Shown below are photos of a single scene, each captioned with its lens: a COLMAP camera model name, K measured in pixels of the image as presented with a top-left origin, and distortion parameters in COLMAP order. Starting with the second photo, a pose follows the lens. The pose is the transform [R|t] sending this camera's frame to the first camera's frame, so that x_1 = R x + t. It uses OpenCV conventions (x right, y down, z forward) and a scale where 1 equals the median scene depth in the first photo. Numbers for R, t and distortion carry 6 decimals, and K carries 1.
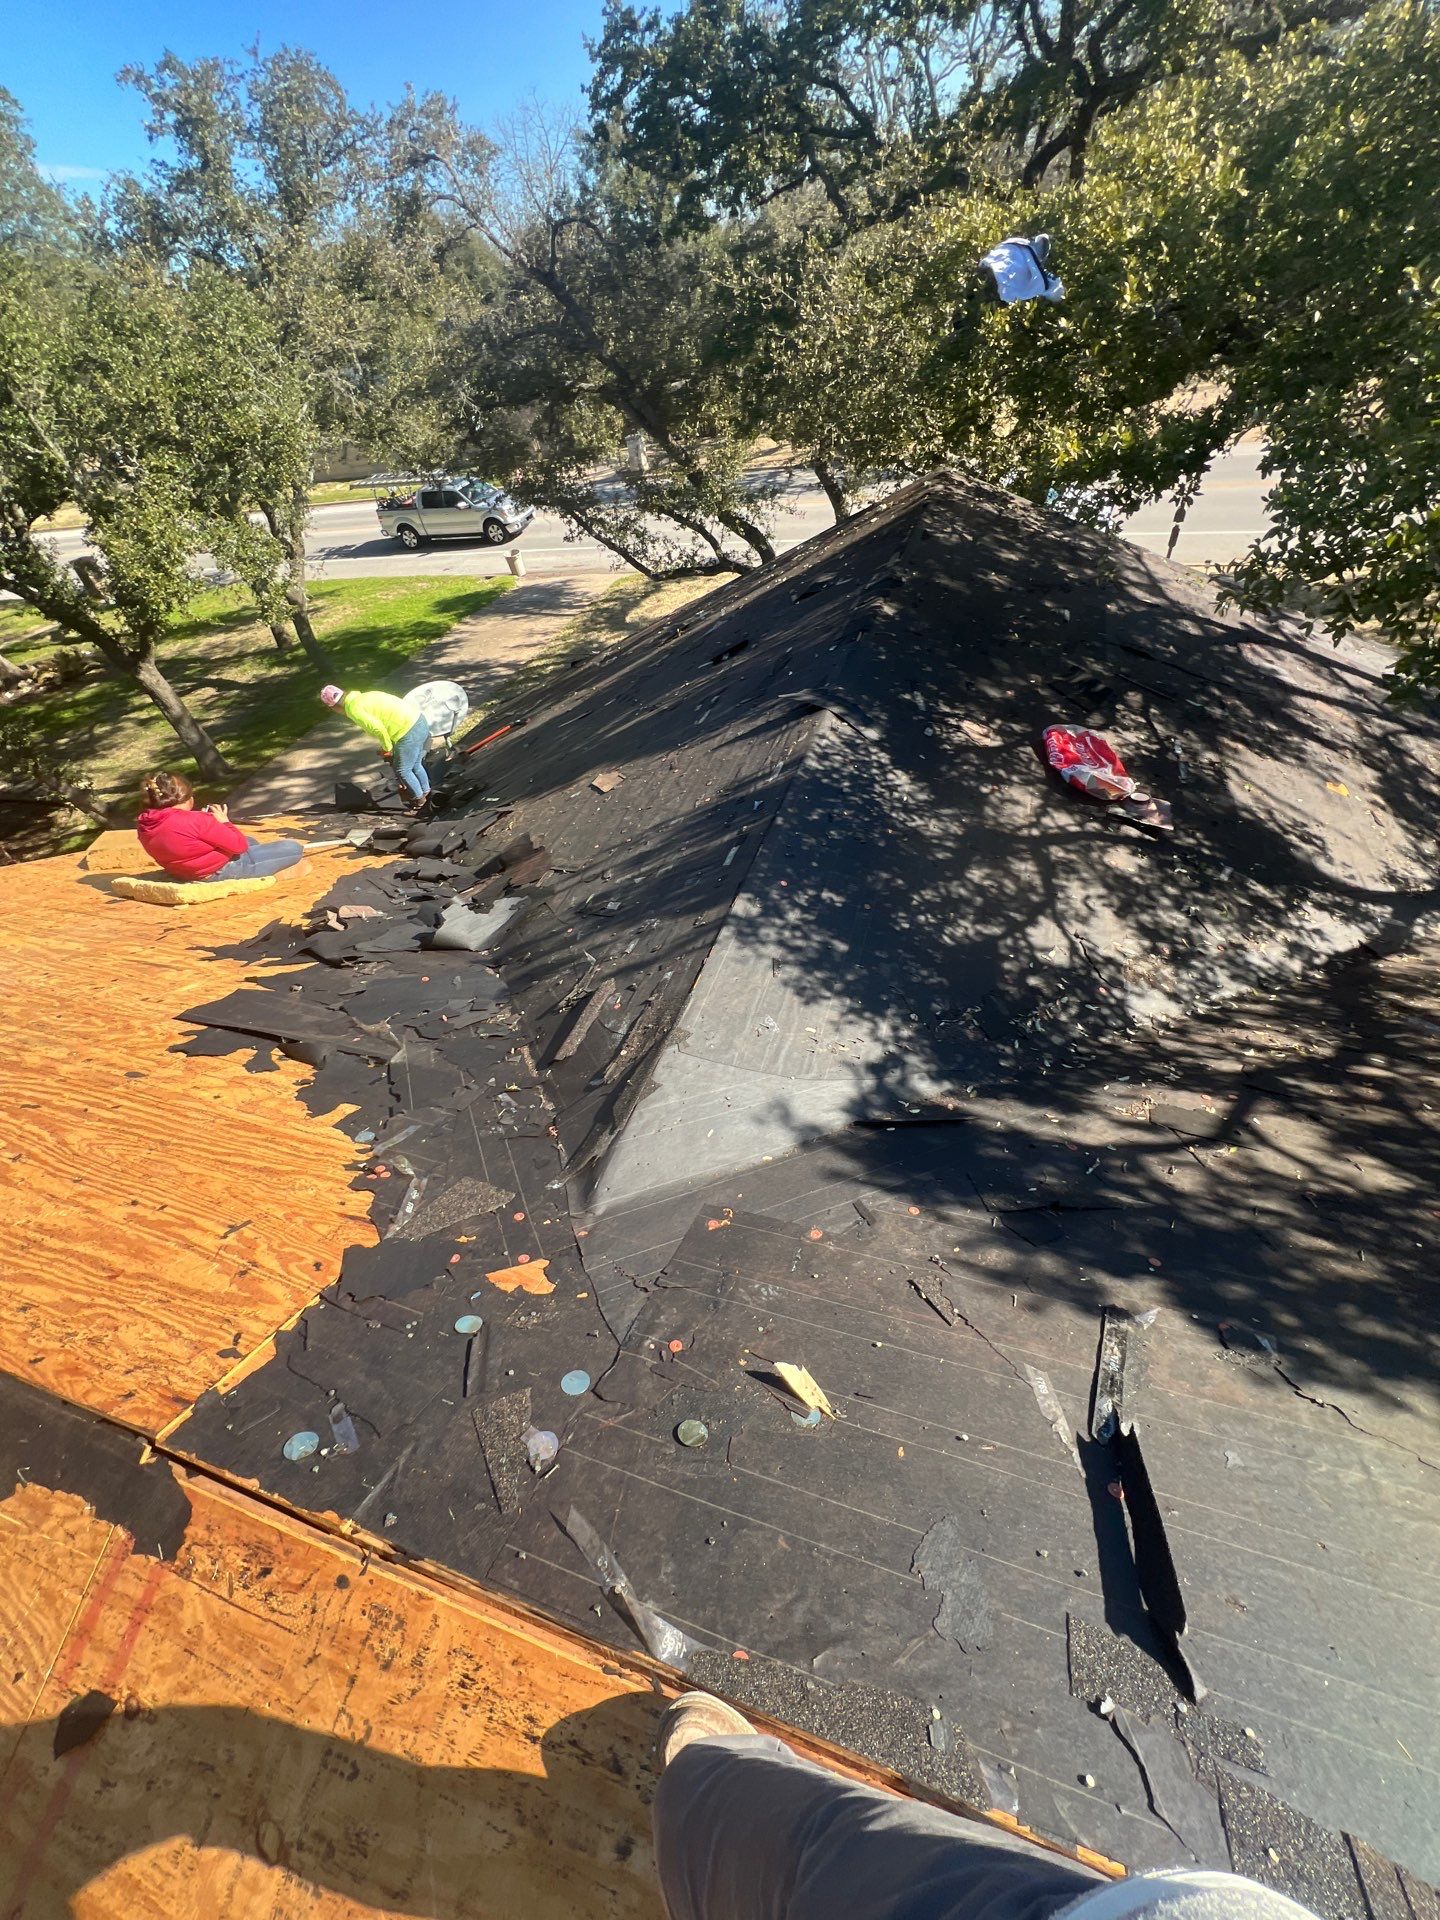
lens RADIAL K [[767.1, 0, 720.0], [0, 767.1, 960.0], [0, 0, 1]] dist [-0.001116, 0.000182]
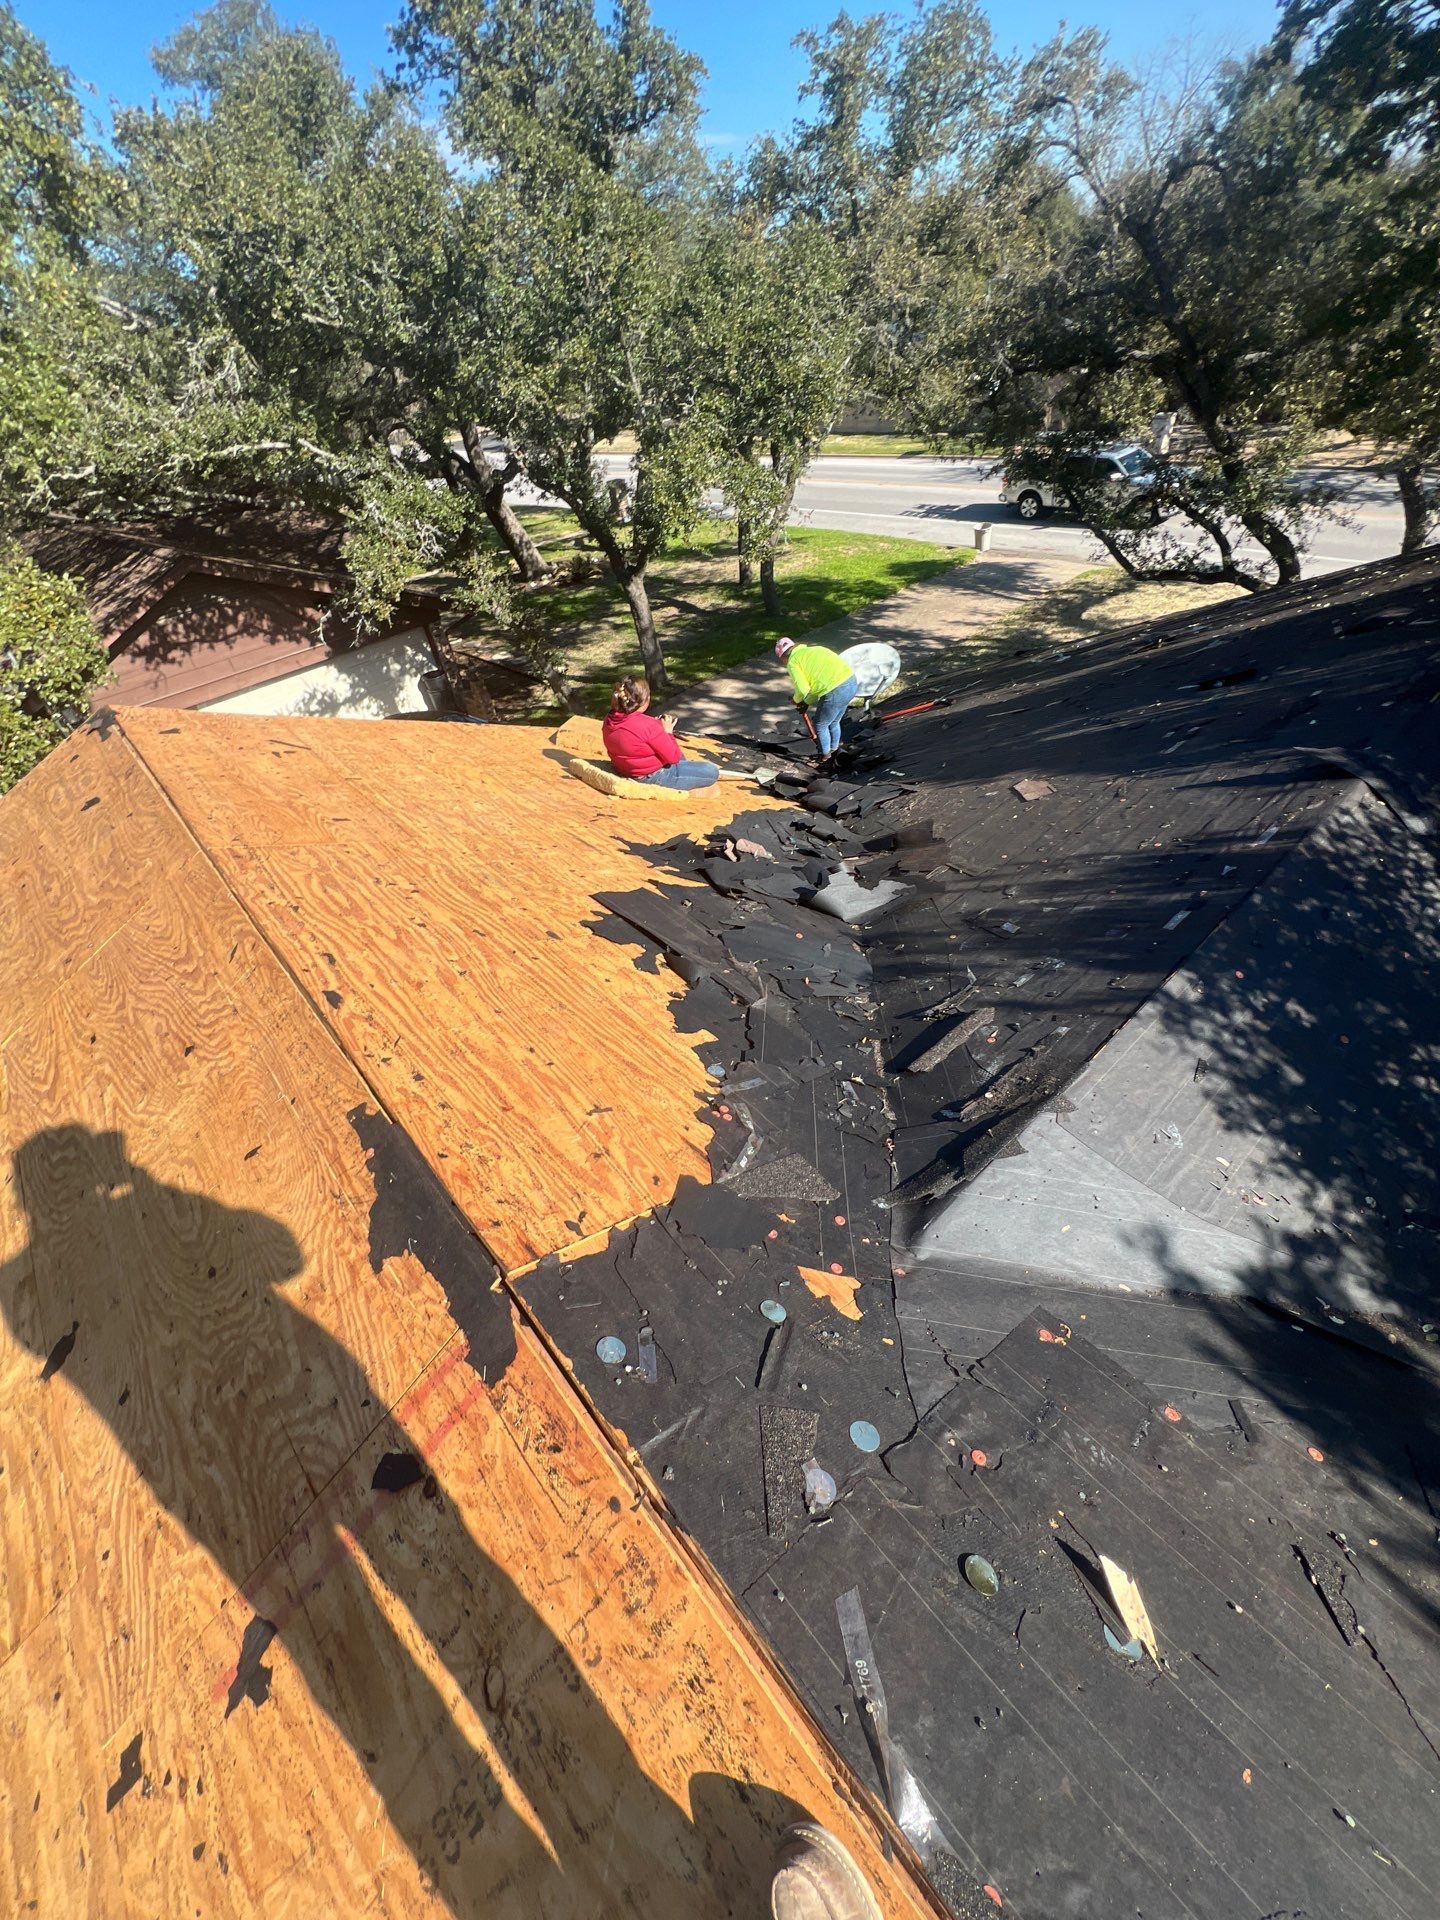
lens RADIAL K [[767.1, 0, 720.0], [0, 767.1, 960.0], [0, 0, 1]] dist [-0.001116, 0.000182]
pose [[0.863781, 0.345177, -0.367063, -0.069196], [-0.333817, 0.937711, 0.096253, -0.005683], [0.377423, 0.039390, 0.925203, 0.020474]]
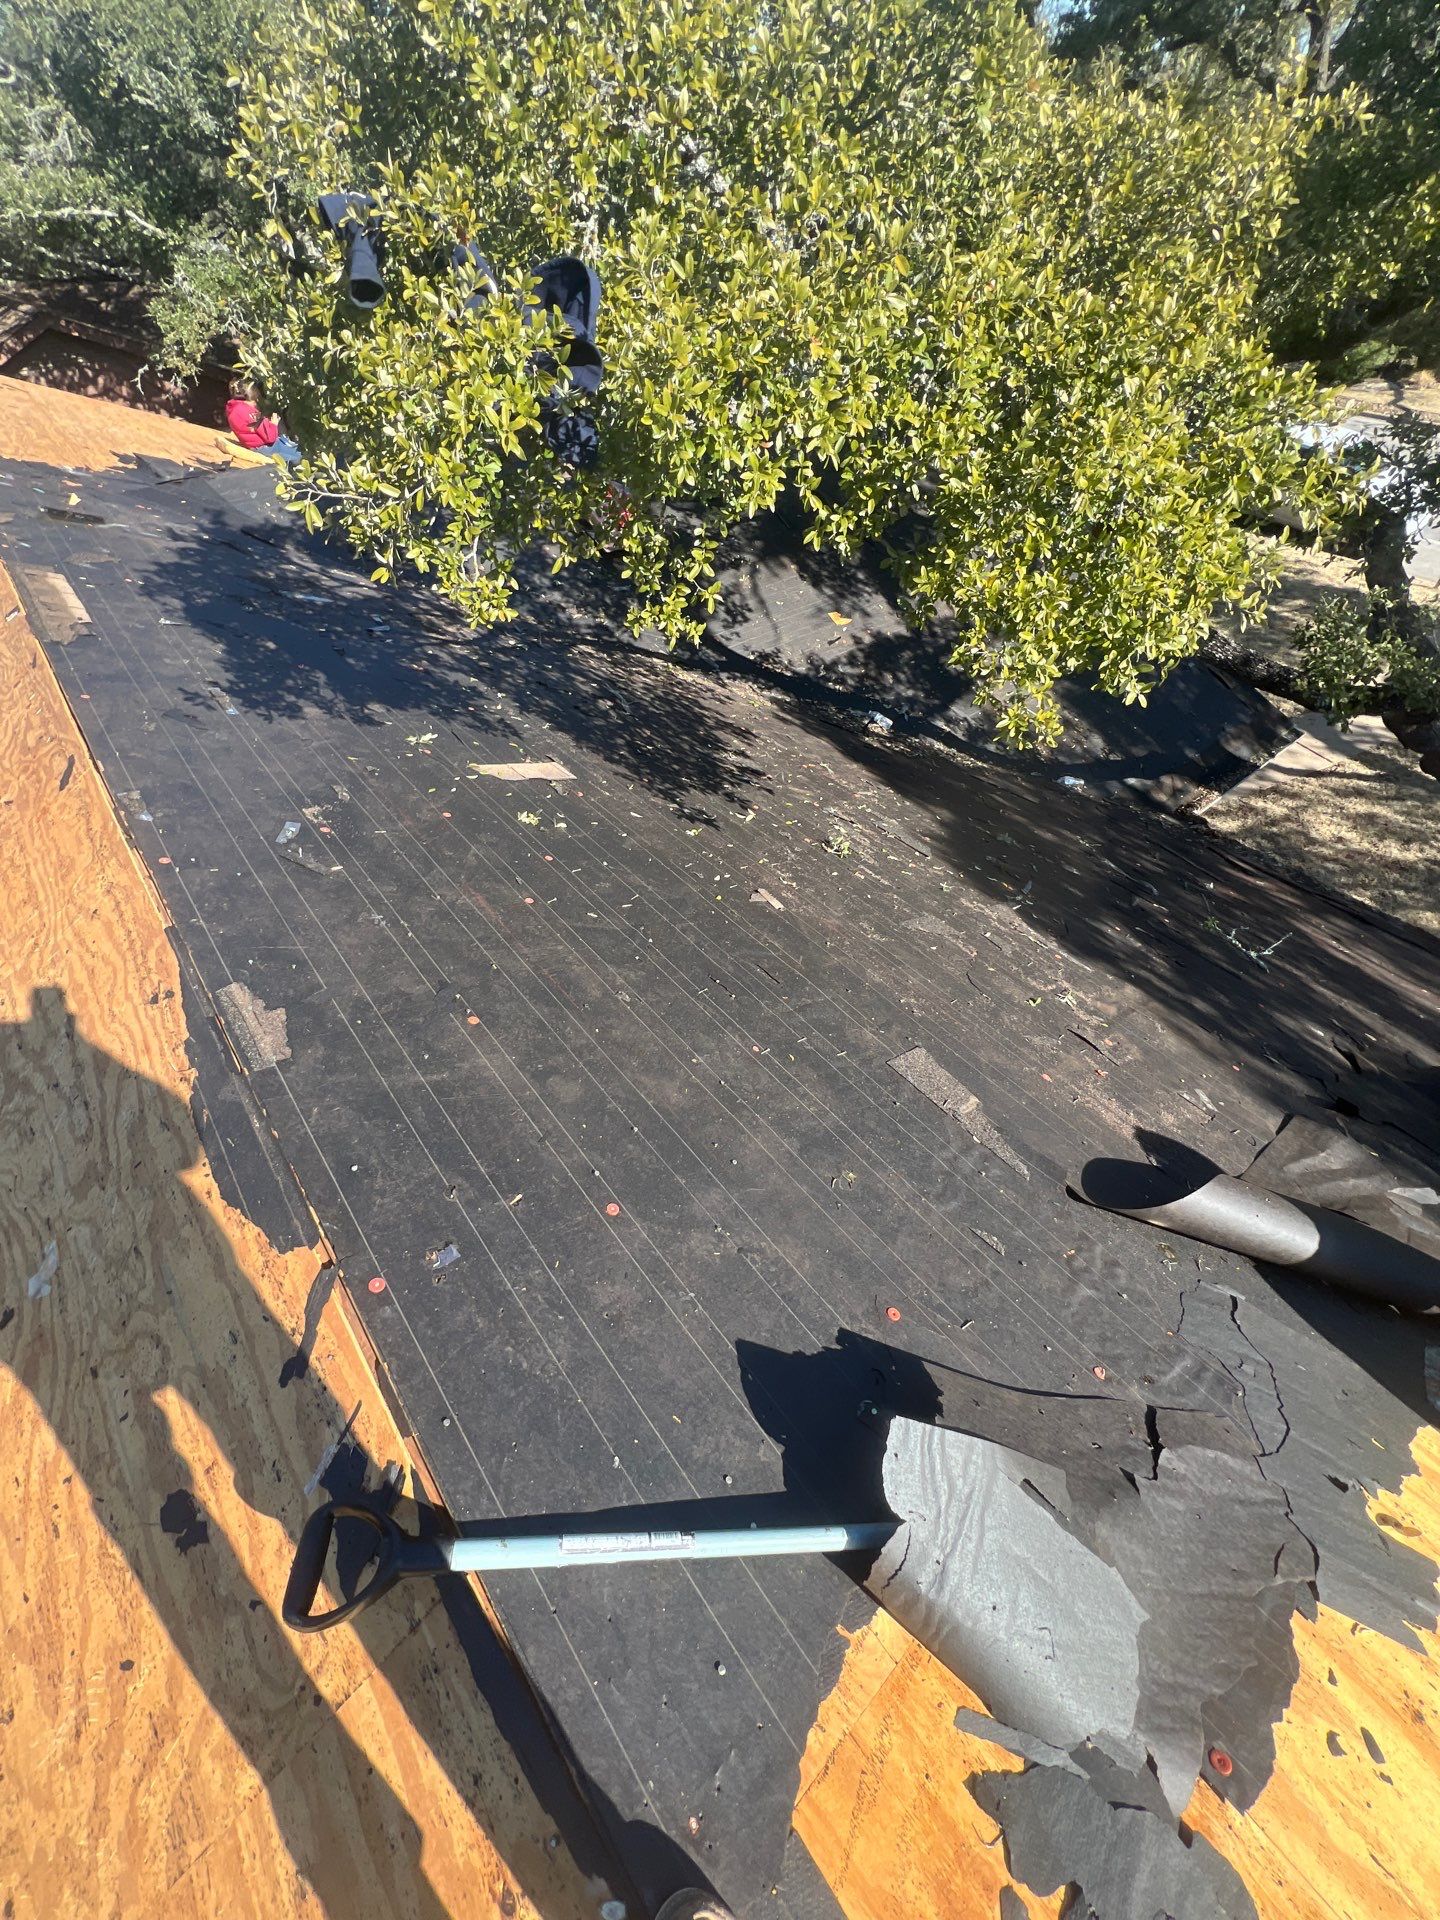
lens RADIAL K [[767.1, 0, 720.0], [0, 767.1, 960.0], [0, 0, 1]] dist [-0.001116, 0.000182]
pose [[0.842128, 0.459986, -0.281484, 1.391970], [-0.423254, 0.887218, 0.183575, 0.168843], [0.334180, -0.035455, 0.941842, -0.403372]]
